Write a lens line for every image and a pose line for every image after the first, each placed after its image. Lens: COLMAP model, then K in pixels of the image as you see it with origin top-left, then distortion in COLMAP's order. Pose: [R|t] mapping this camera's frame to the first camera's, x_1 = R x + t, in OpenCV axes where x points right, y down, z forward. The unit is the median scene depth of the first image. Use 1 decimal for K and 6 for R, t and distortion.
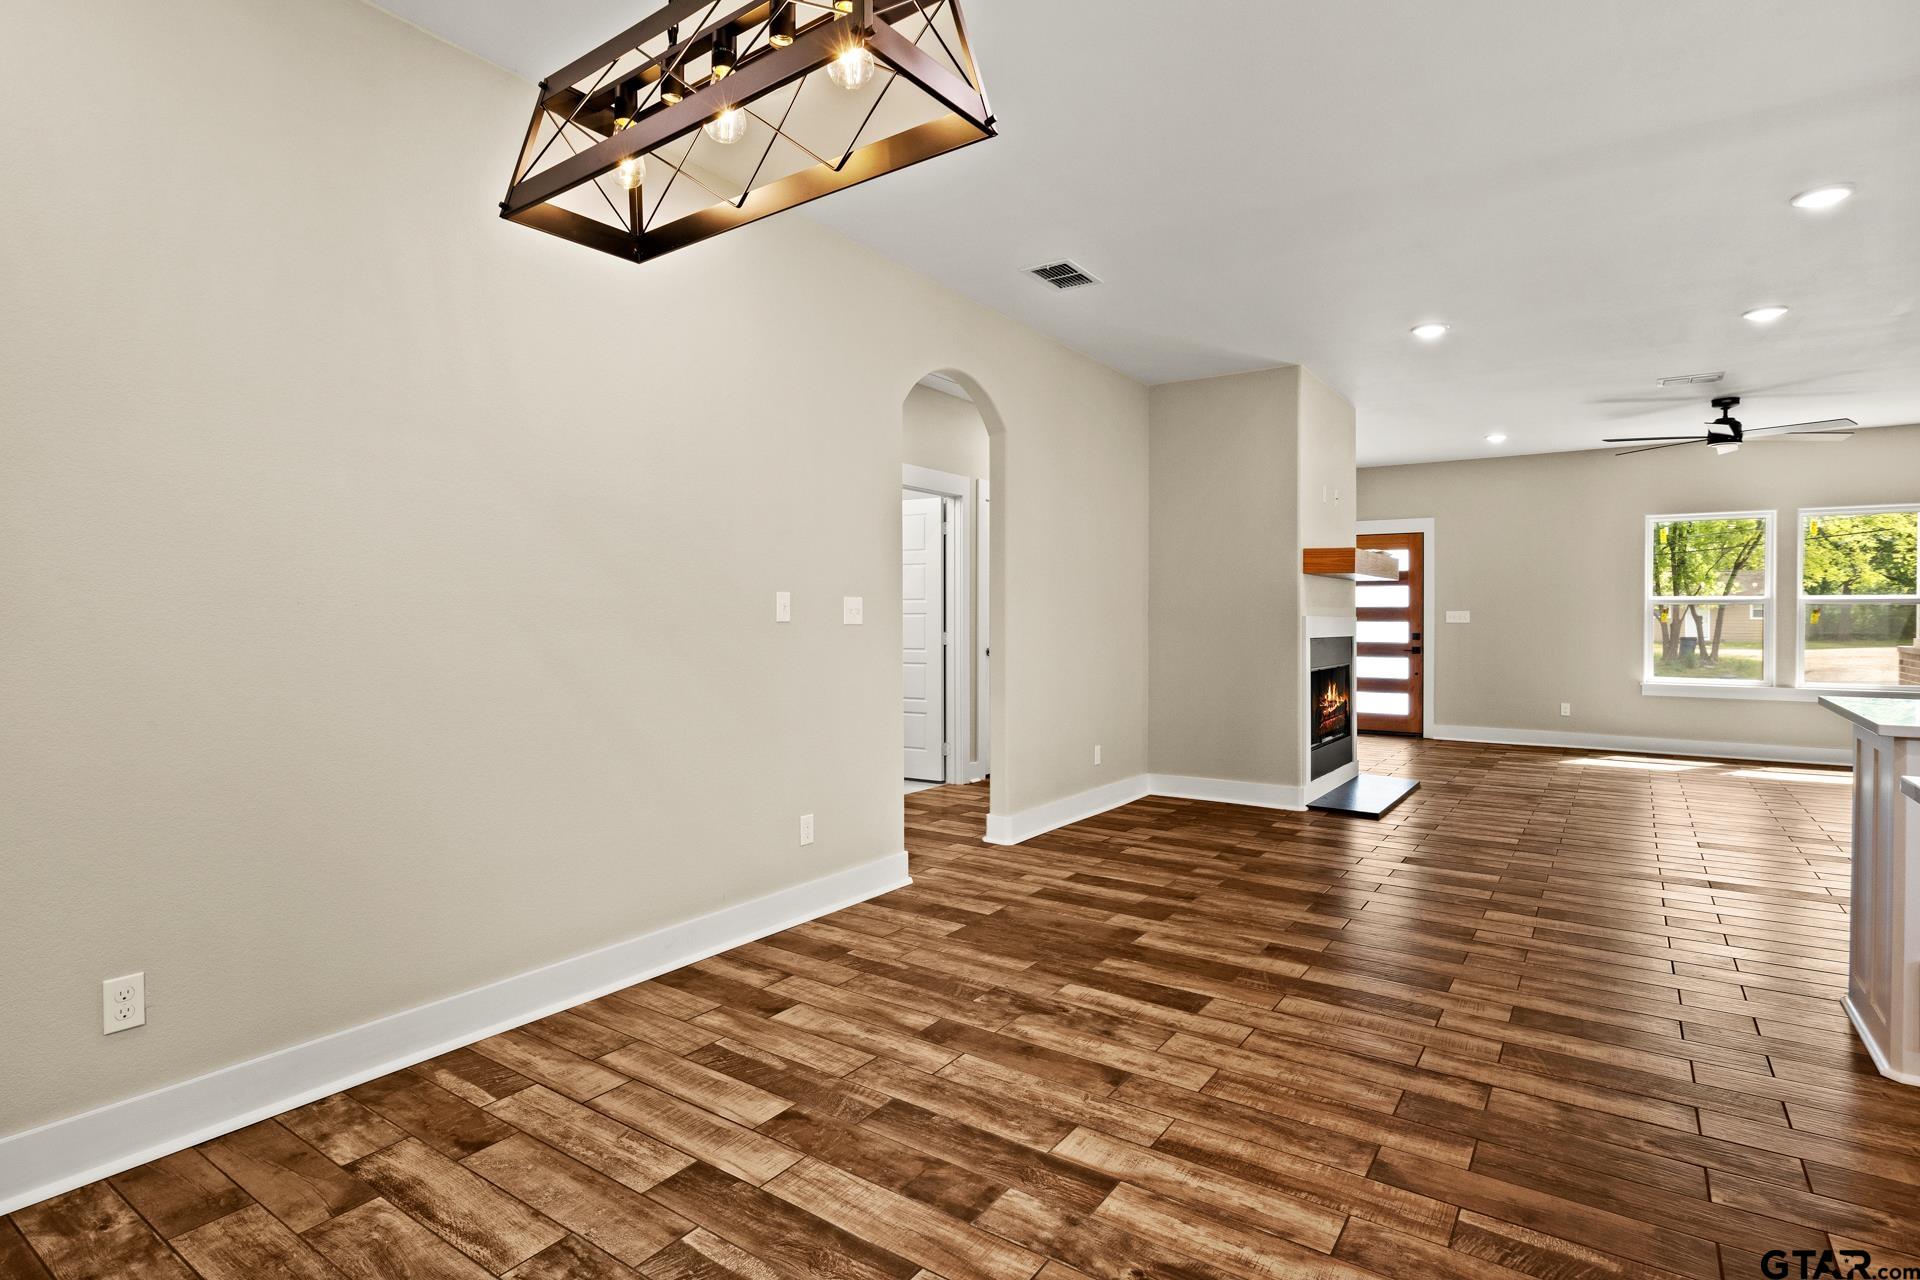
lens RADIAL K [[958.8, 0, 980.6], [0, 958.8, 613.8], [0, 0, 1]] dist [0.002802, -0.000739]
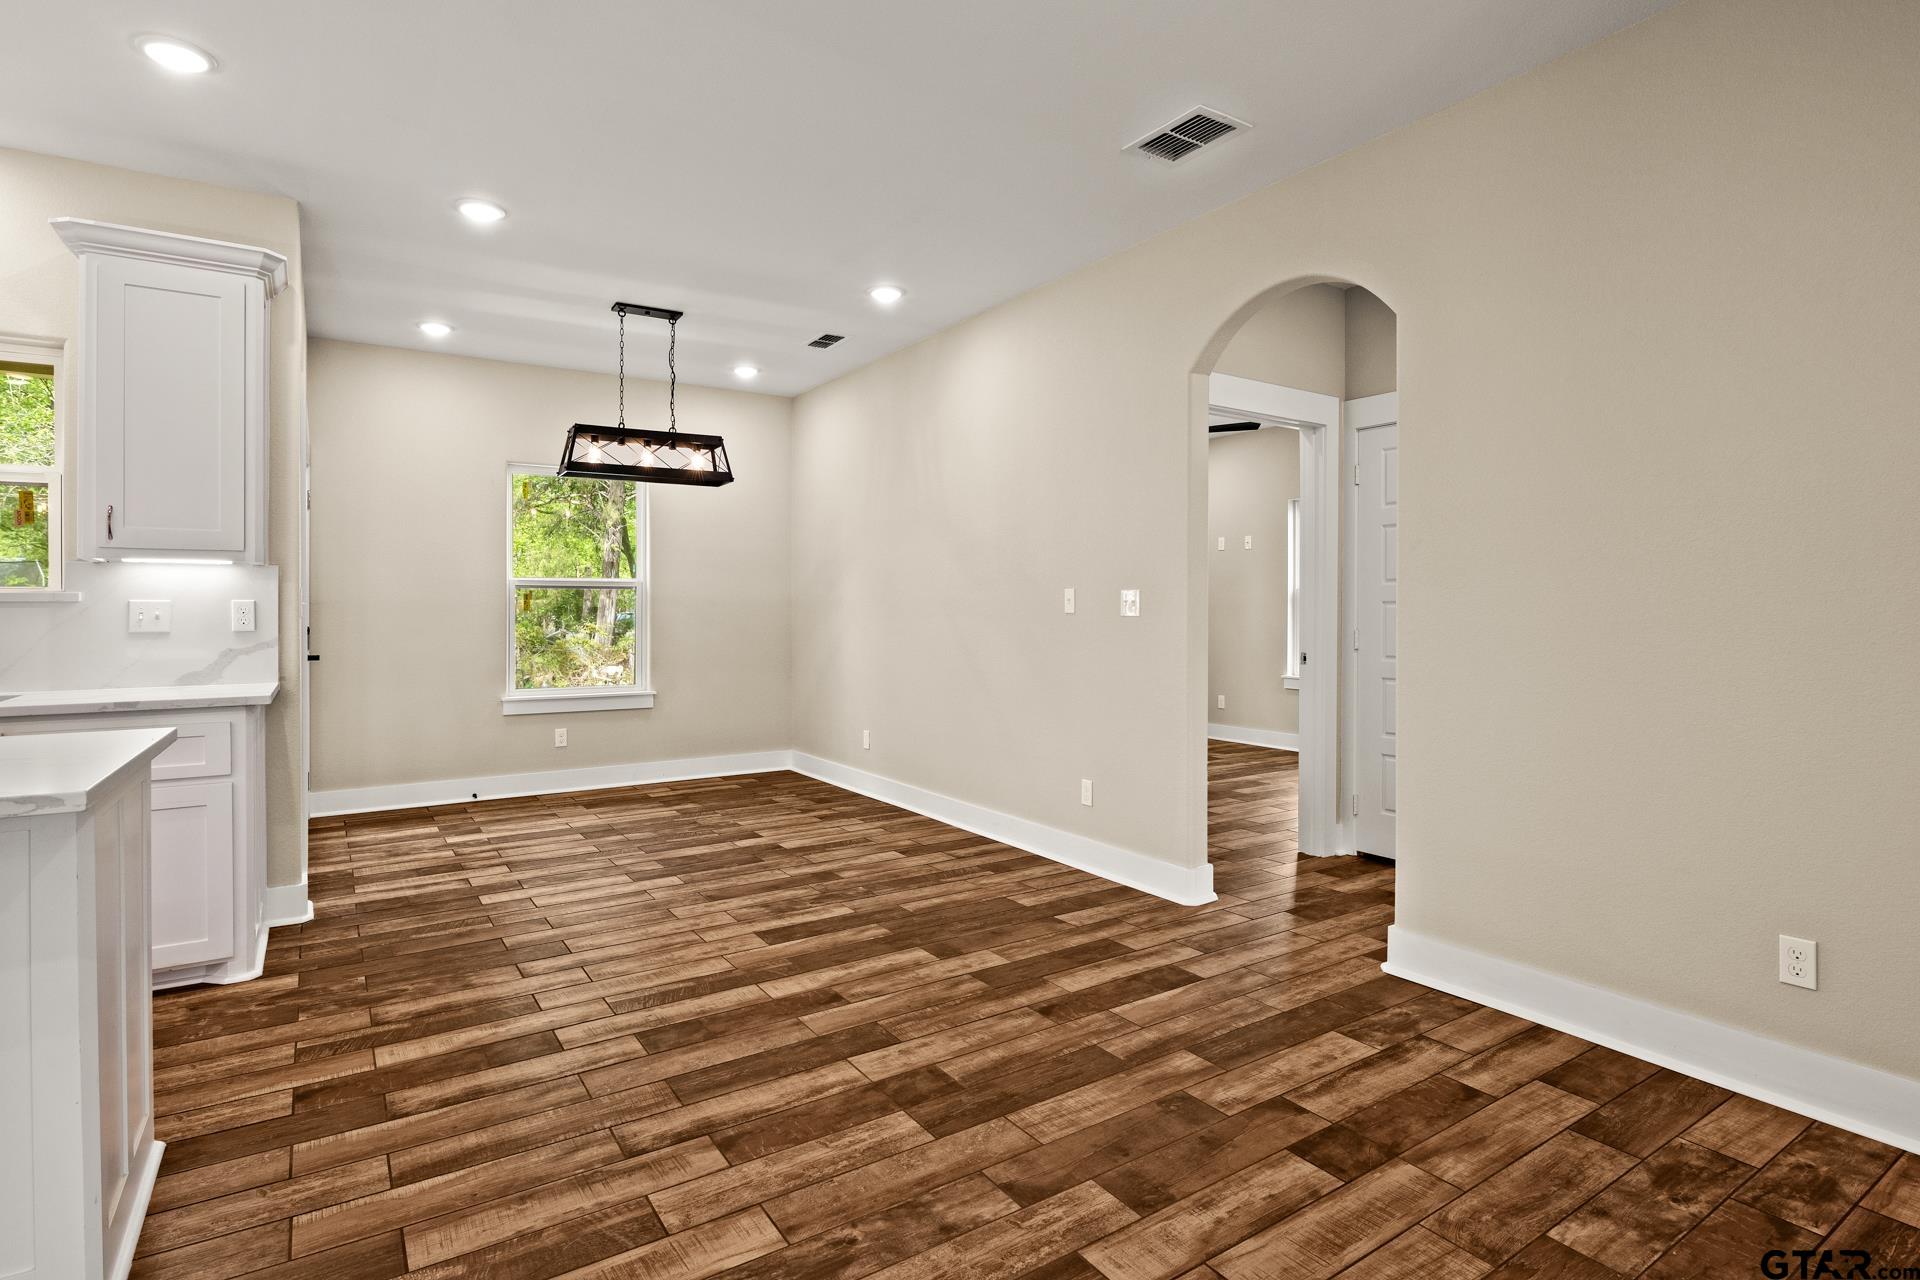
lens RADIAL K [[971.9, 0, 953.4], [0, 971.9, 612.9], [0, 0, 1]] dist [-0.016137, -0.000174]
pose [[-0.391765, -0.003848, -0.920057, 0.854014], [0.000378, 0.999990, -0.004343, 0.011236], [0.920065, -0.002049, -0.391760, 1.164041]]
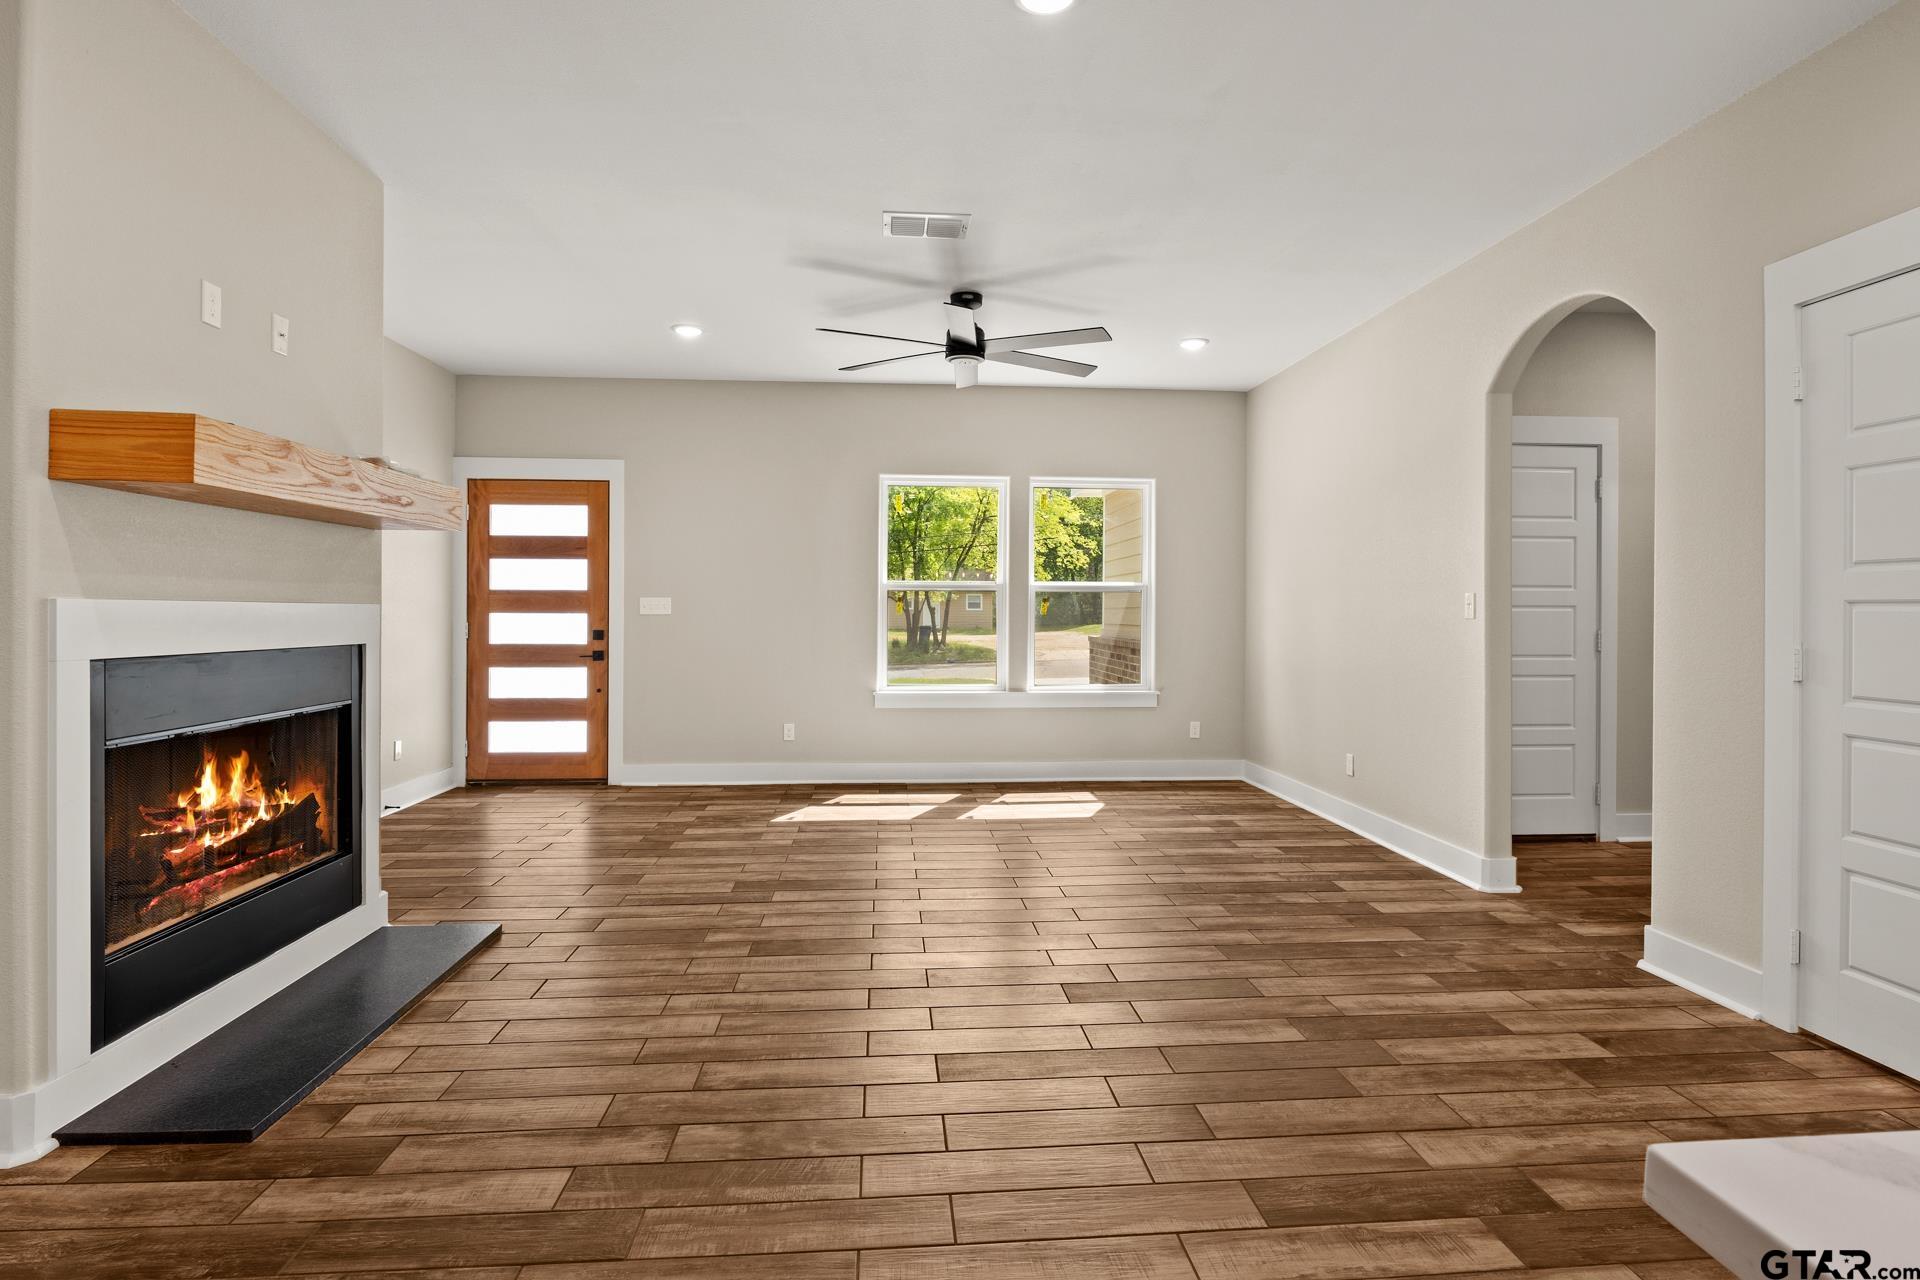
lens RADIAL K [[971.9, 0, 953.4], [0, 971.9, 612.9], [0, 0, 1]] dist [-0.016137, -0.000174]
pose [[0.787553, -0.002538, 0.616241, 0.539733], [-0.002844, 0.999966, 0.007754, 0.004872], [-0.616240, -0.007859, 0.787519, 0.728004]]
